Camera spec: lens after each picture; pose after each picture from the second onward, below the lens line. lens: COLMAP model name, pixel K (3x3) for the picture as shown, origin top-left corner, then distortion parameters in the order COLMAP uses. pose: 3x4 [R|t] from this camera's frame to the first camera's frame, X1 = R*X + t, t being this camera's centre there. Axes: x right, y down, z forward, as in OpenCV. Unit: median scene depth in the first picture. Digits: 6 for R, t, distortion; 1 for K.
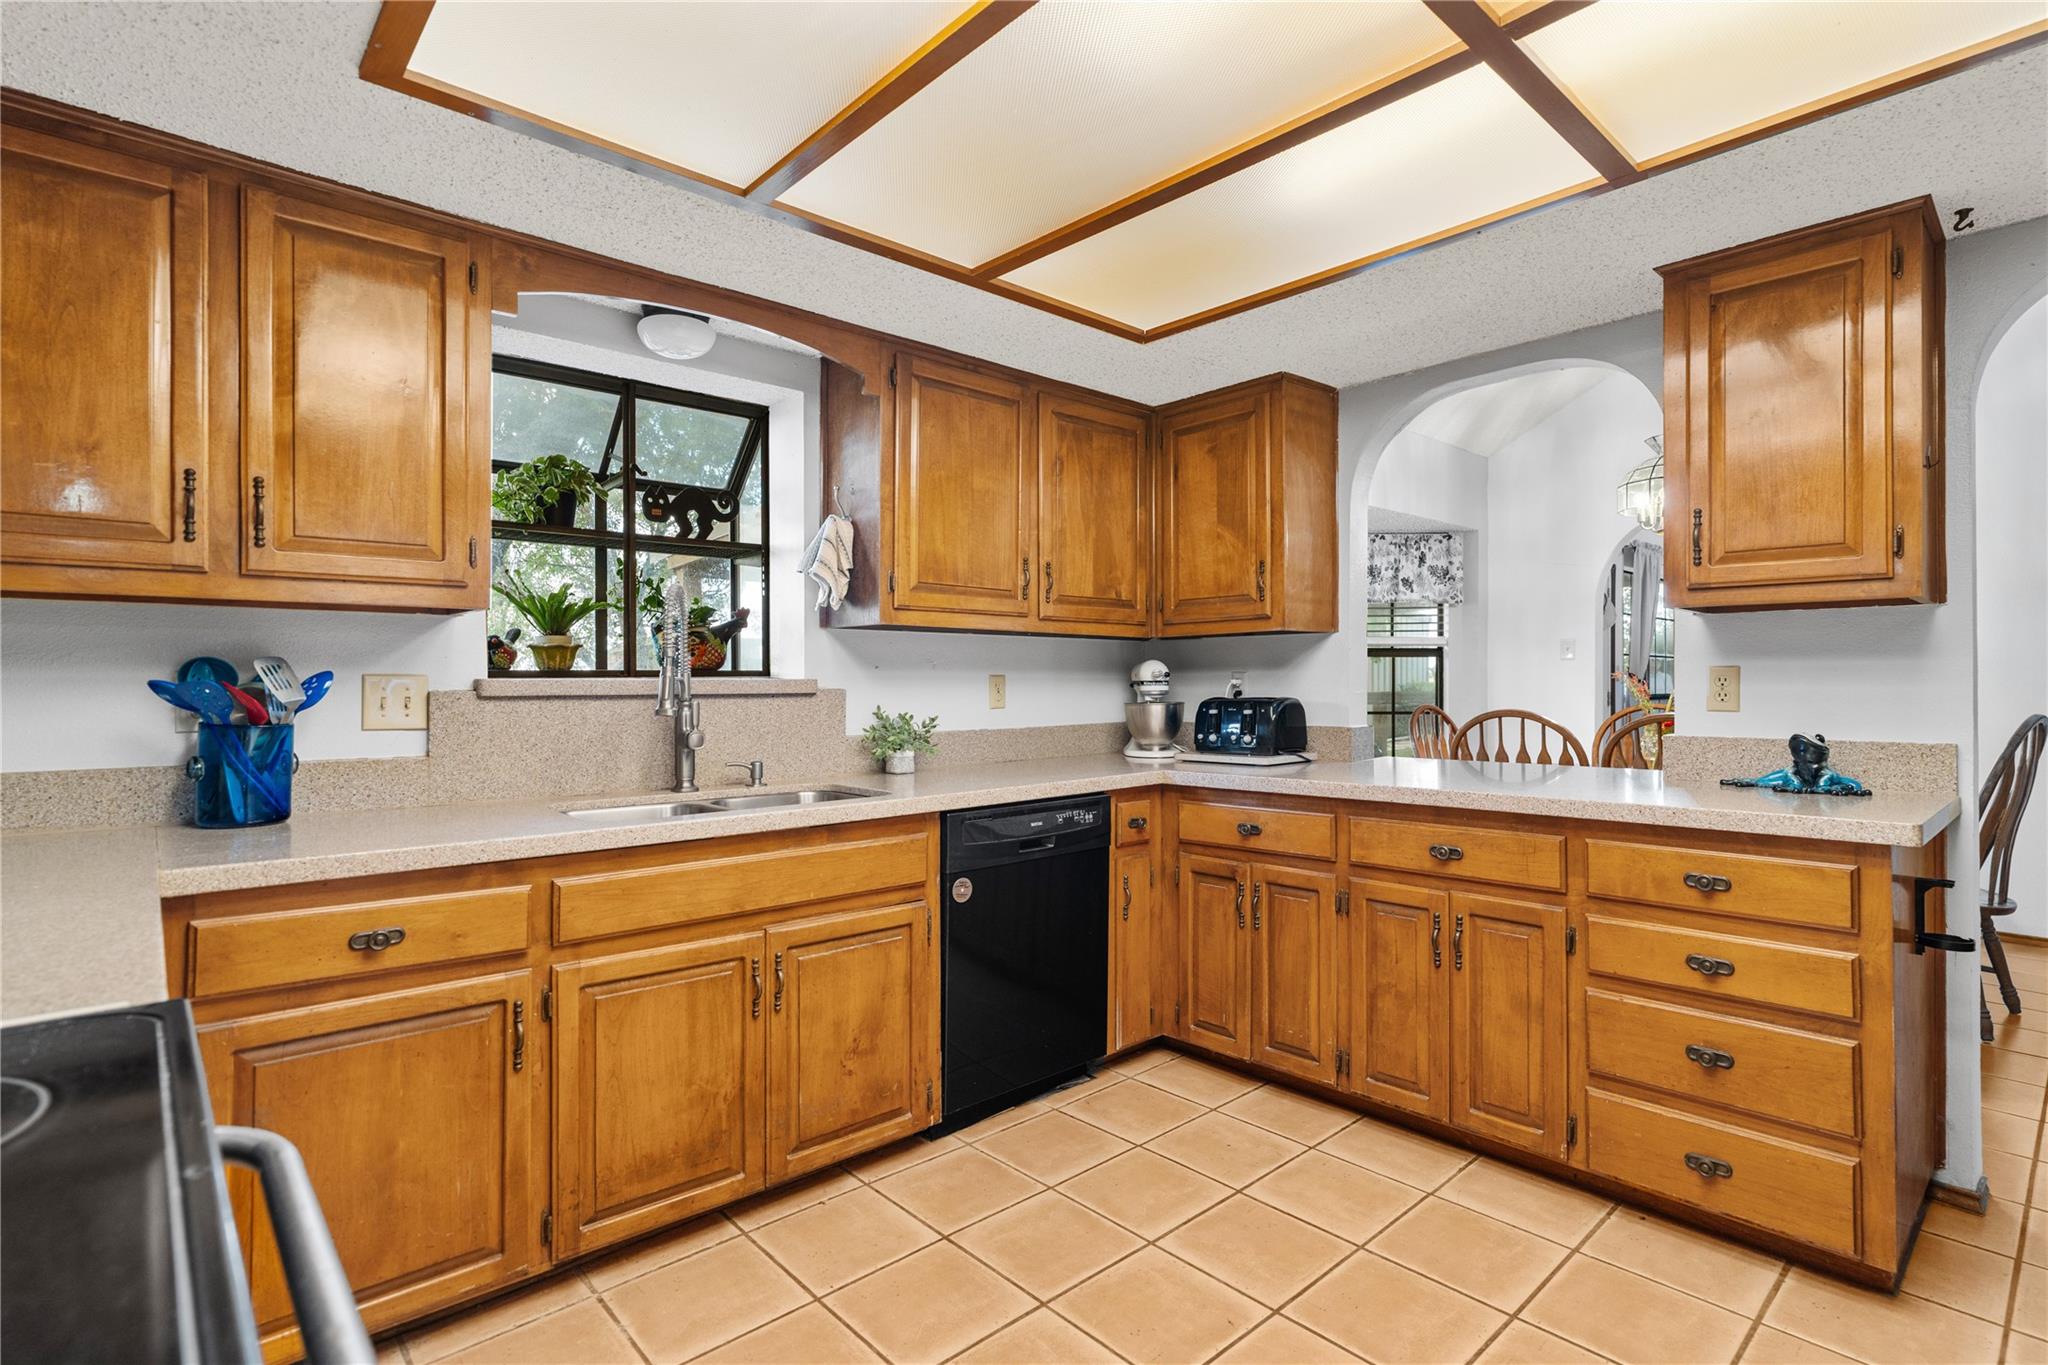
lens RADIAL K [[1002.9, 0, 1041.7], [0, 1002.9, 679.4], [0, 0, 1]] dist [0.011548, 0.000459]
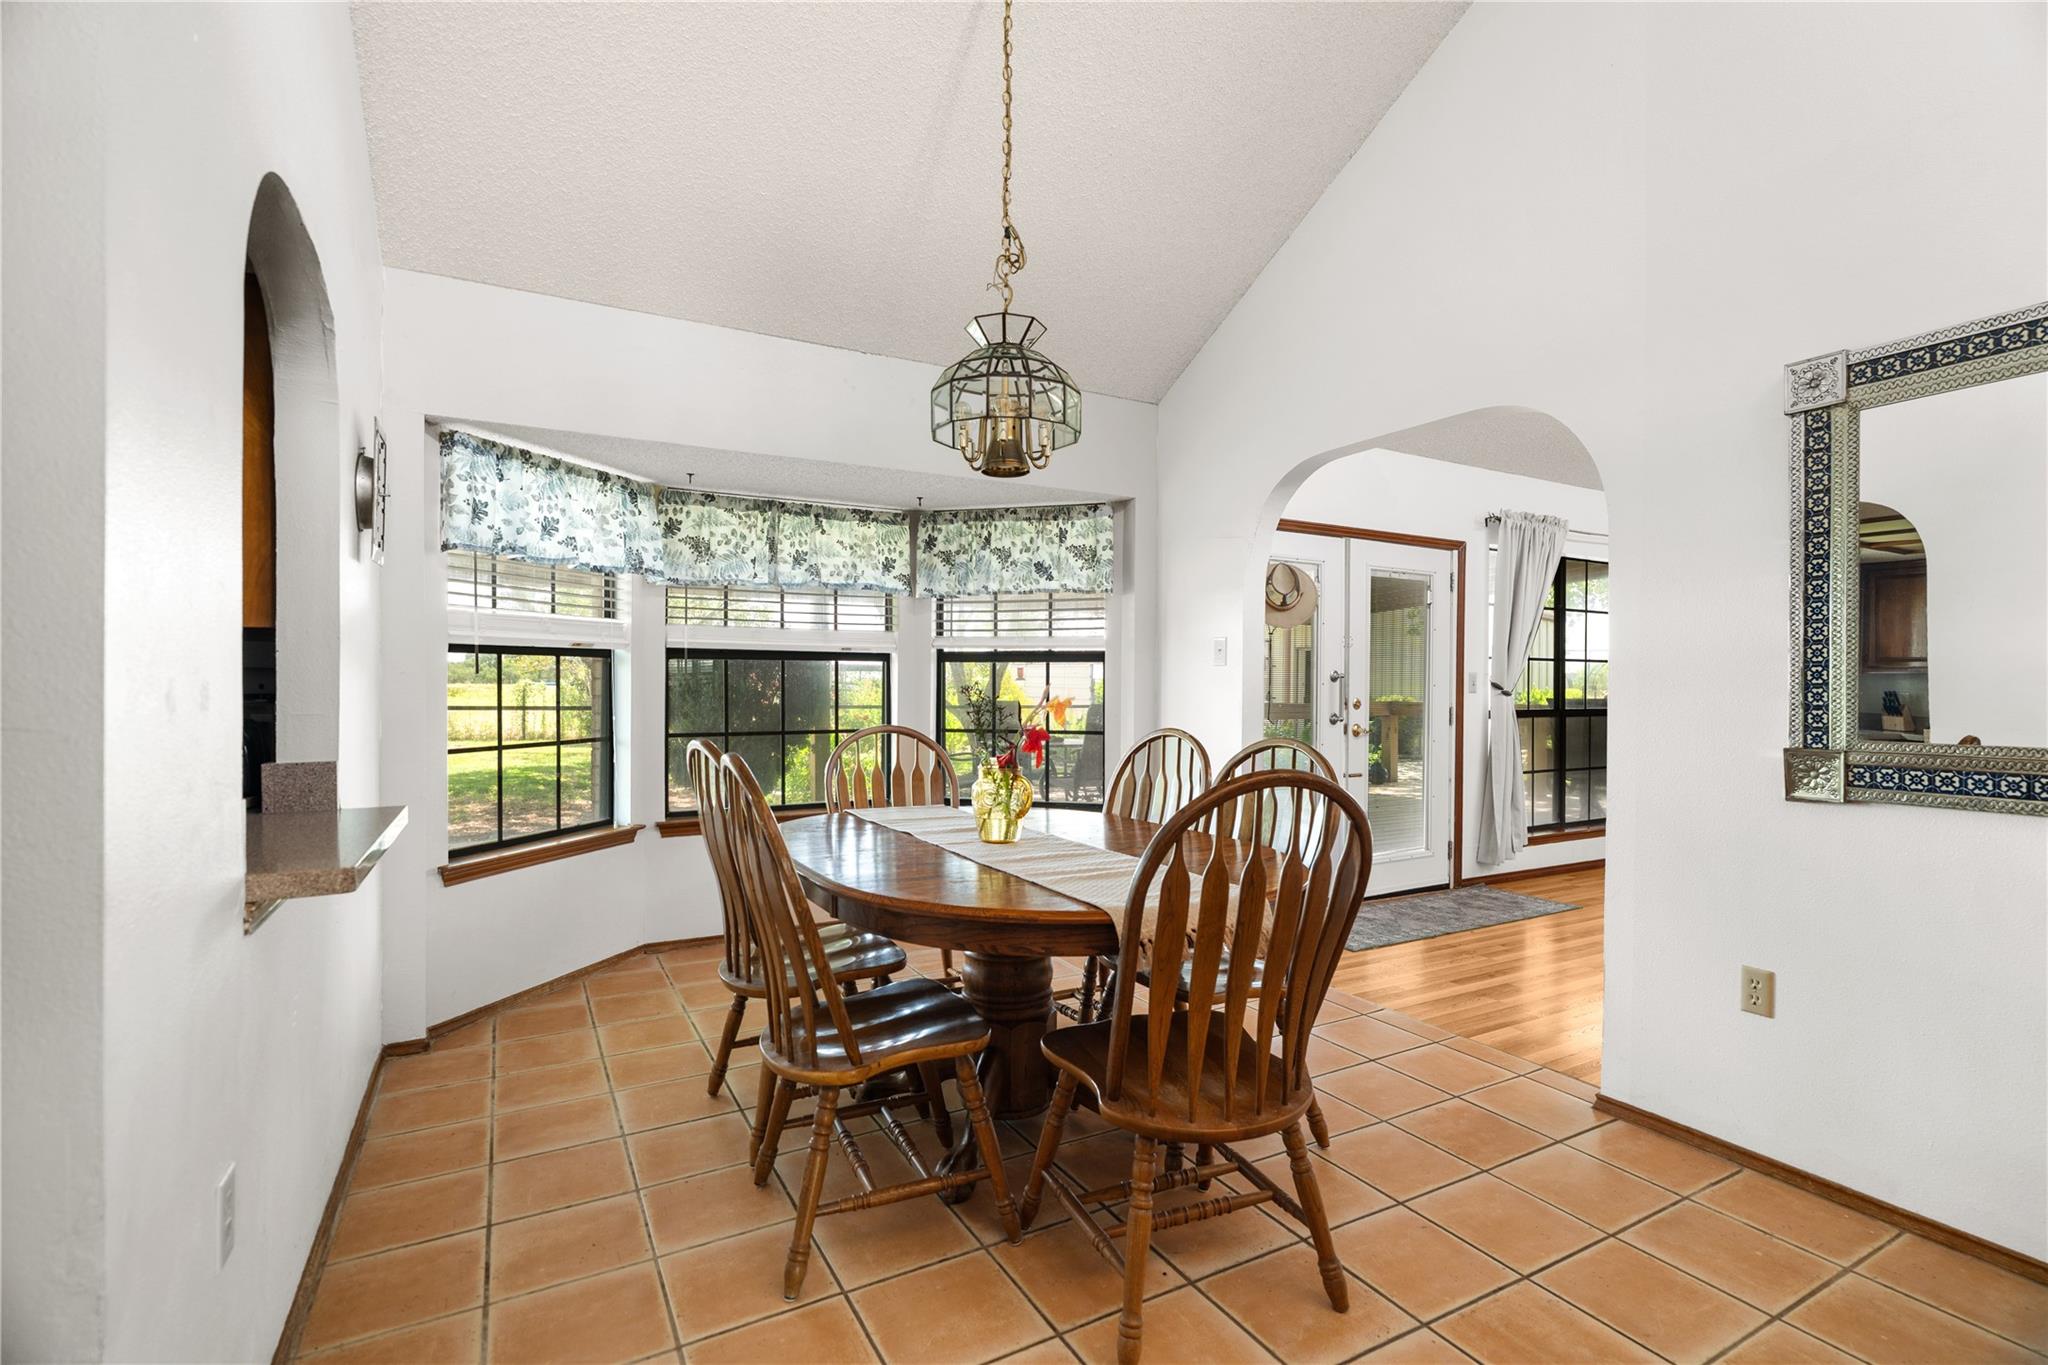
lens RADIAL K [[927.9, 0, 1018.8], [0, 927.9, 683.7], [0, 0, 1]] dist [-0.002961, 0.002330]
pose [[0.971962, 0.004964, -0.235087, 1.235038], [-0.004817, 0.999988, 0.001199, -0.014399], [0.235090, -0.000033, 0.971974, 0.683398]]
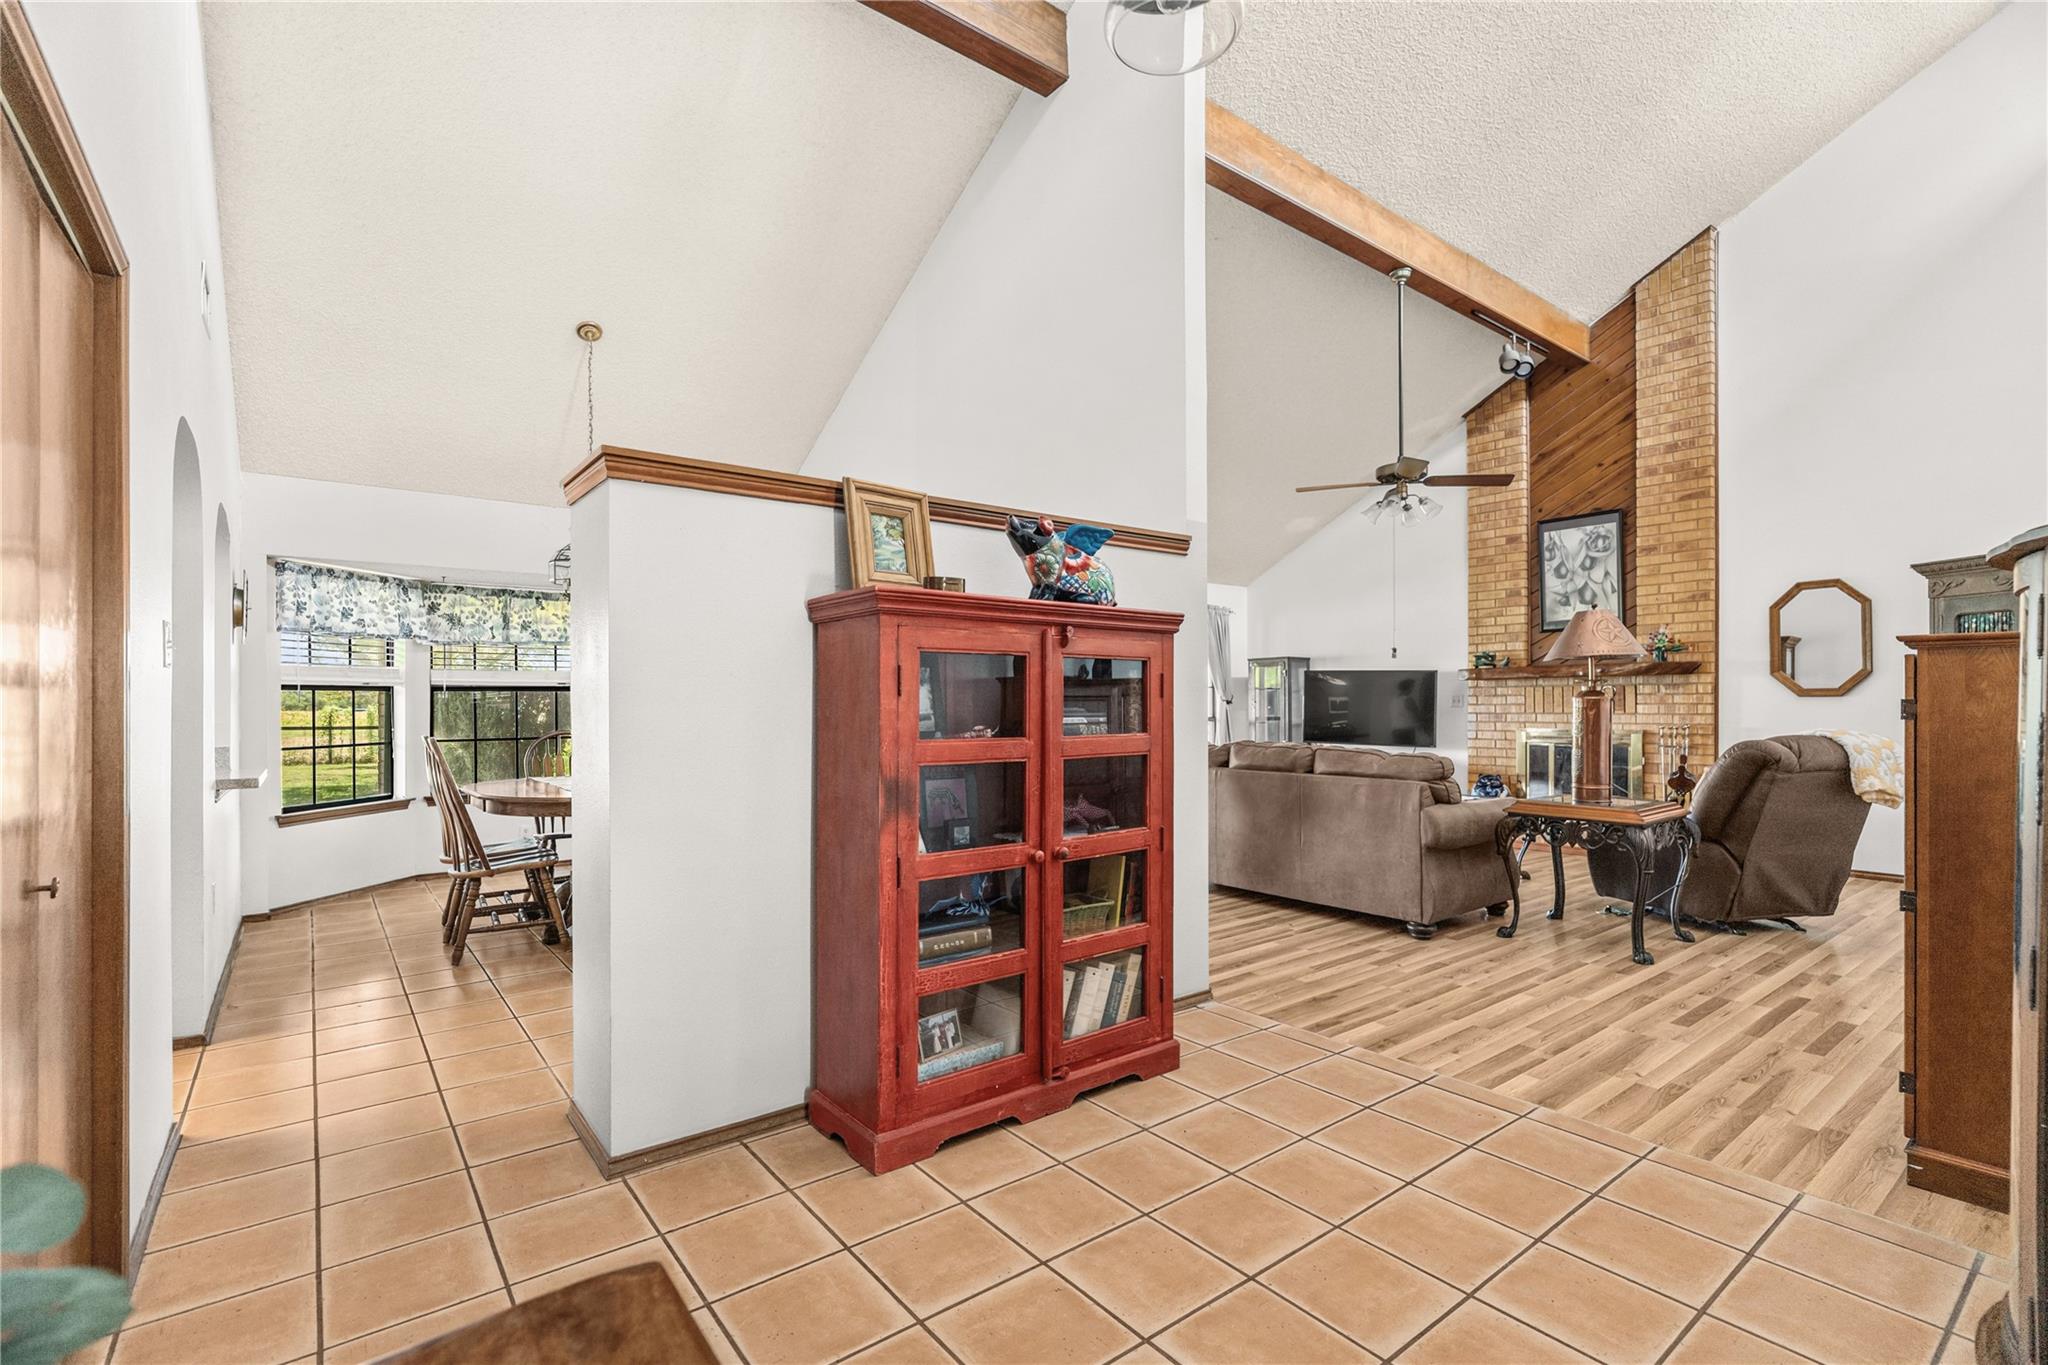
lens RADIAL K [[927.9, 0, 1023.9], [0, 927.9, 698.2], [0, 0, 1]] dist [-0.002961, 0.002330]
pose [[0.996647, -0.008144, -0.081411, 2.071119], [0.007413, 0.999930, -0.009269, -0.000009], [0.081480, 0.008635, 0.996638, -0.270222]]
